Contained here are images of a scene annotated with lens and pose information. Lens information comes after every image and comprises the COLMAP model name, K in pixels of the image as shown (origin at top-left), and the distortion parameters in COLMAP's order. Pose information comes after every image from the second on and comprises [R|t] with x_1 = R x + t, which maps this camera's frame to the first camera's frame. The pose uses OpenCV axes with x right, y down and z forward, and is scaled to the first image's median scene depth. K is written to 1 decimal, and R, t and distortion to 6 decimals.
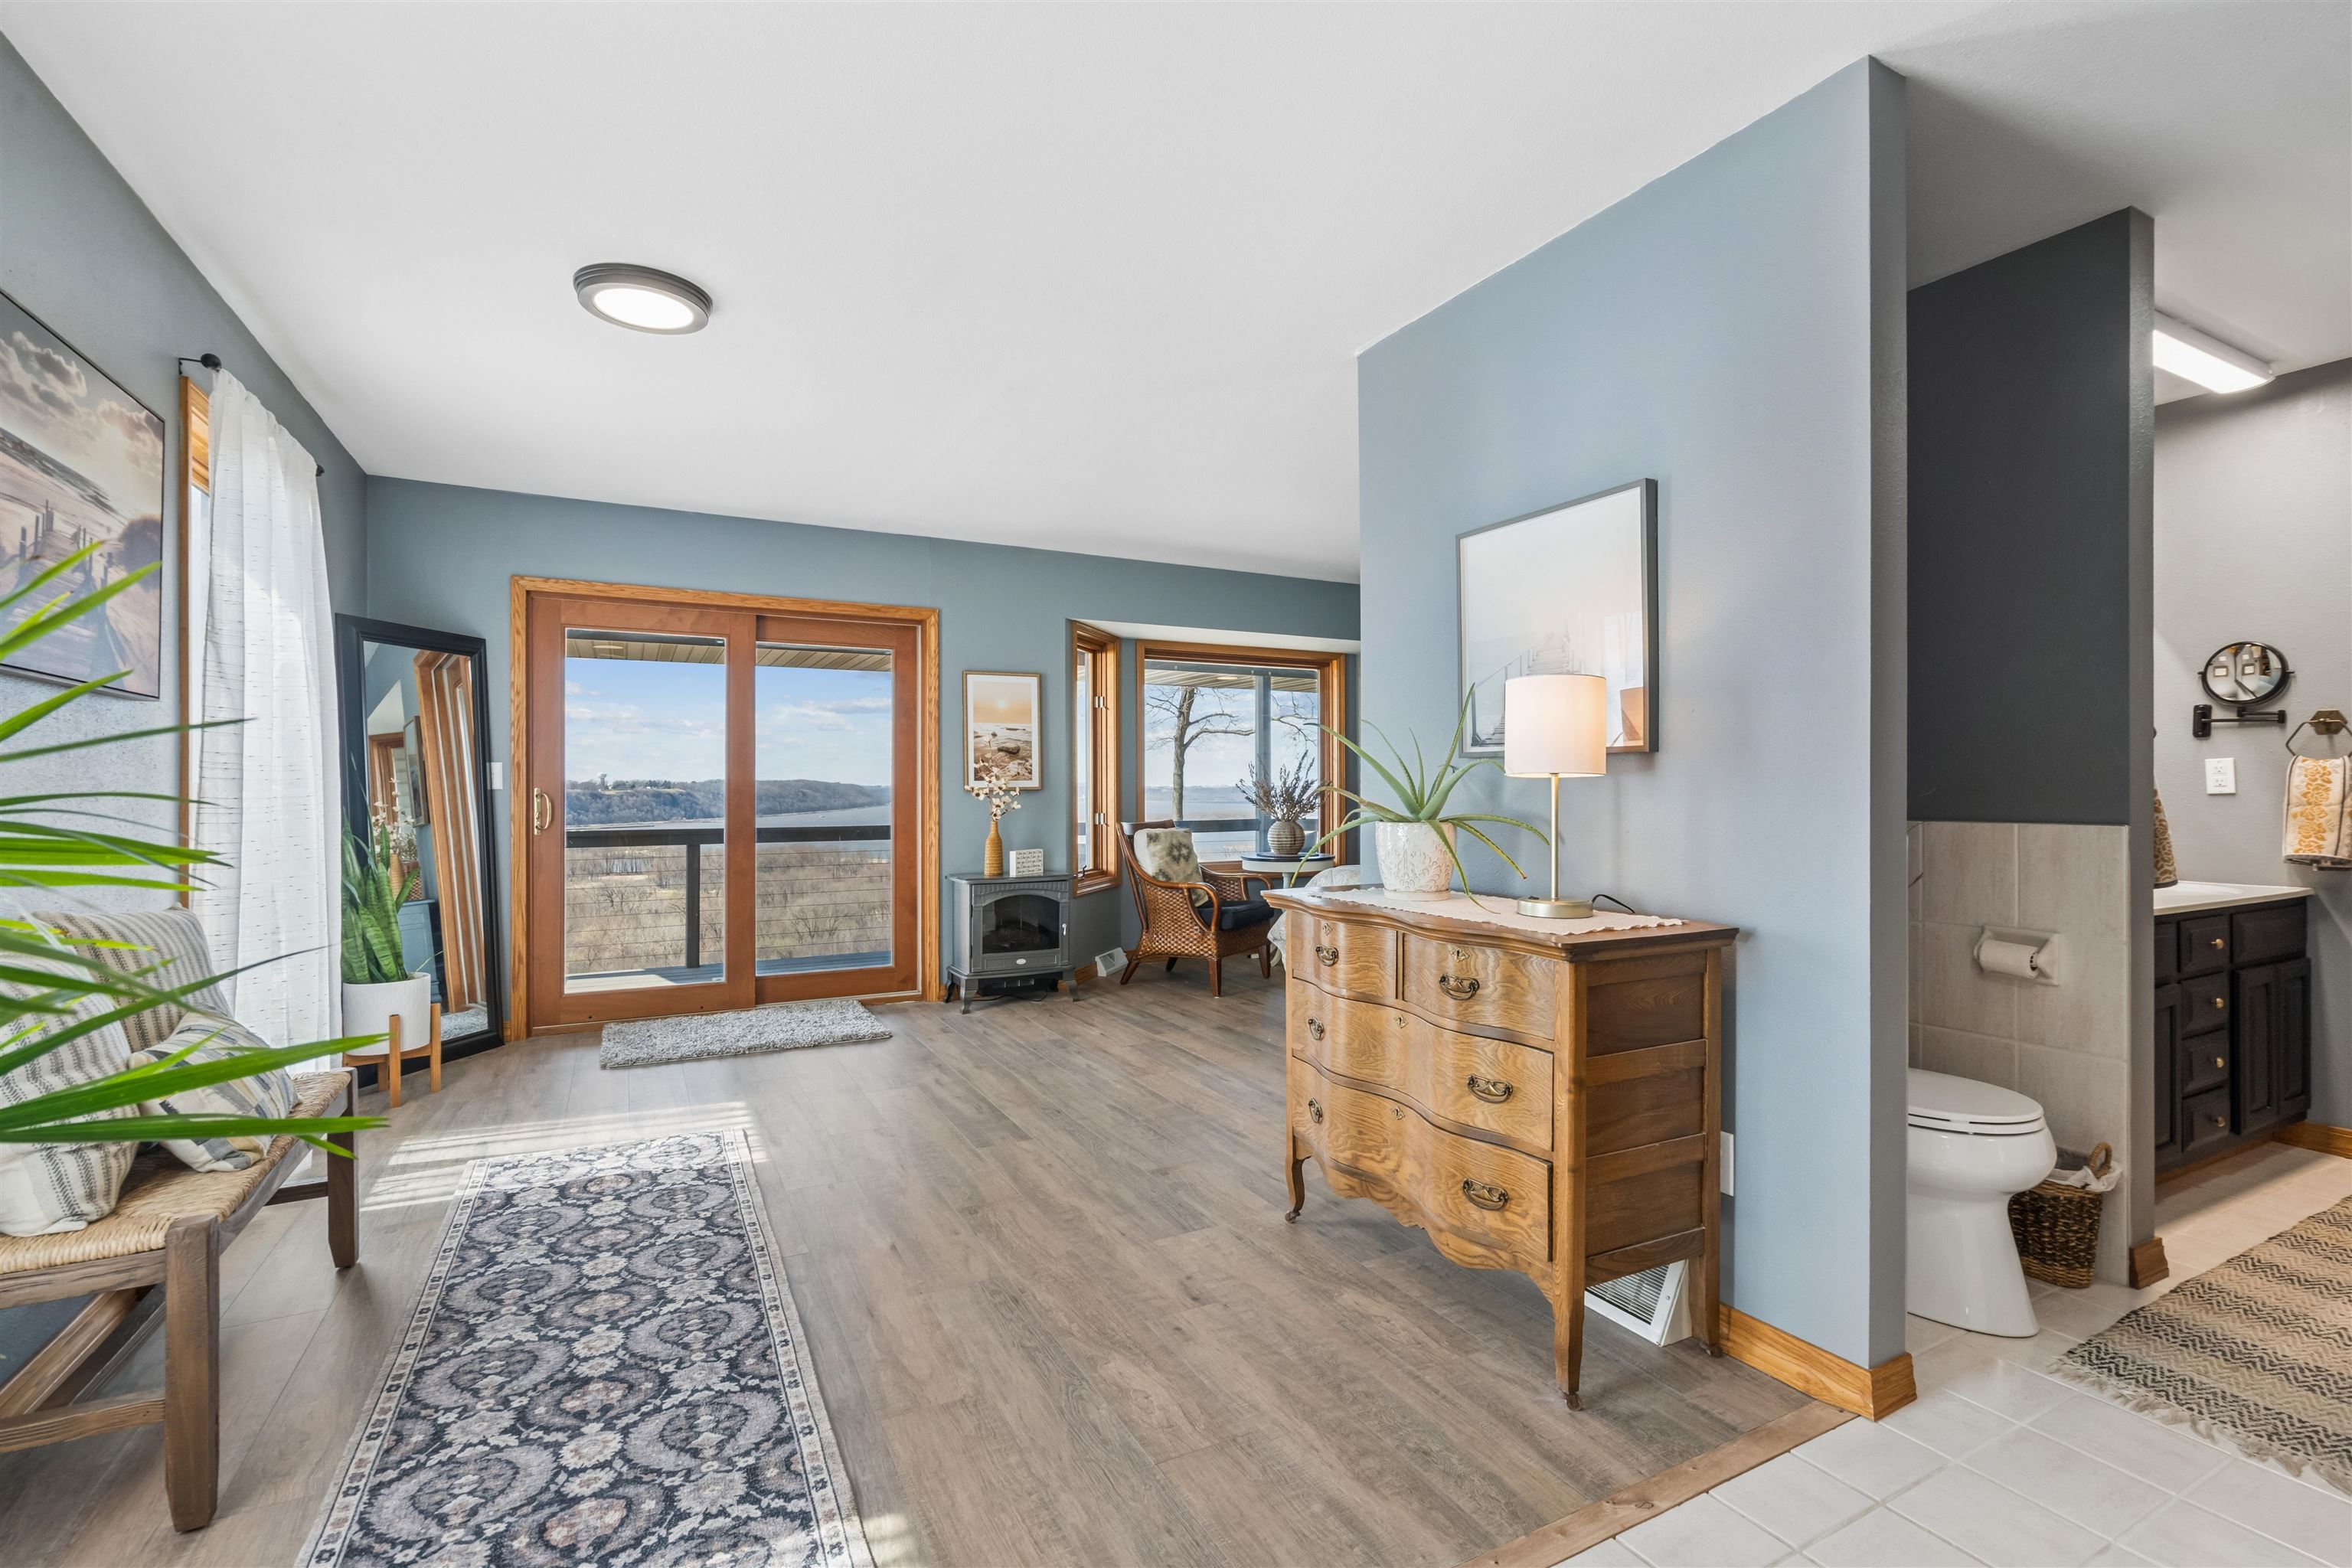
lens RADIAL K [[1064.4, 0, 1183.4], [0, 1064.4, 785.6], [0, 0, 1]] dist [-0.001157, 0.000602]
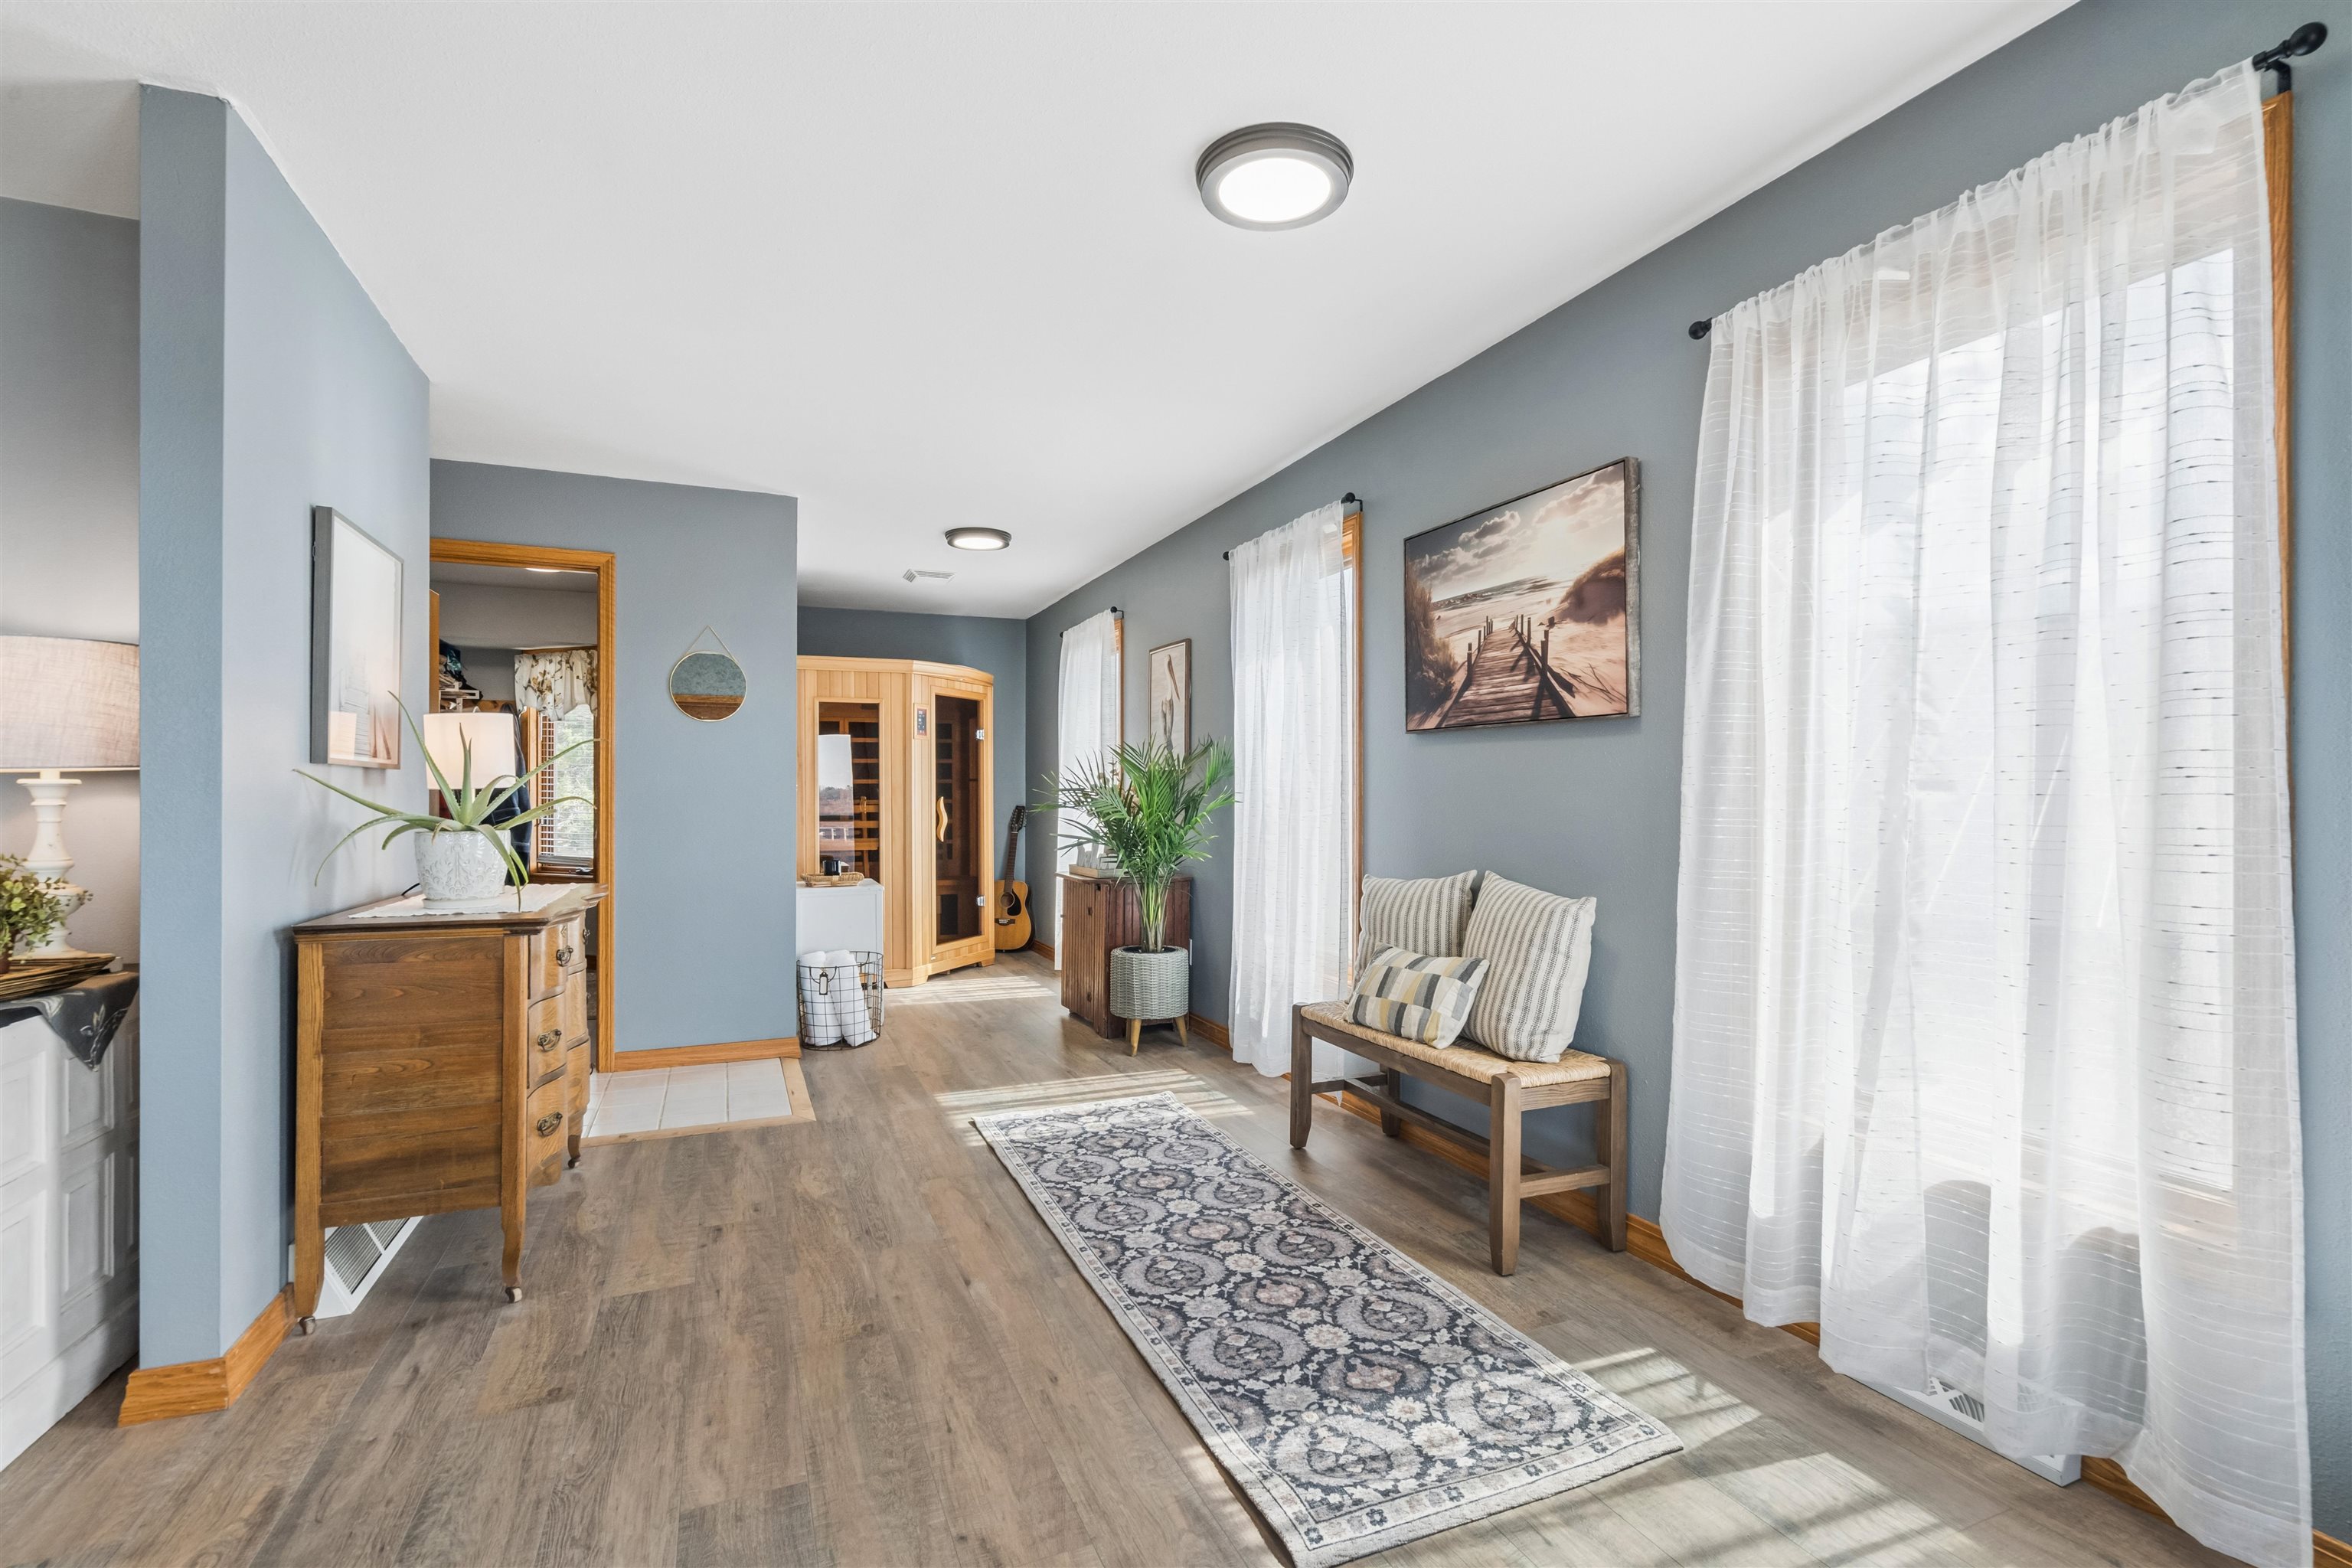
lens RADIAL K [[1064.4, 0, 1183.4], [0, 1064.4, 785.6], [0, 0, 1]] dist [-0.001157, 0.000602]
pose [[-0.996816, 0.002883, 0.079689, -0.561326], [0.002020, 0.999938, -0.010910, 0.002603], [-0.079715, -0.010715, -0.996760, 2.006539]]
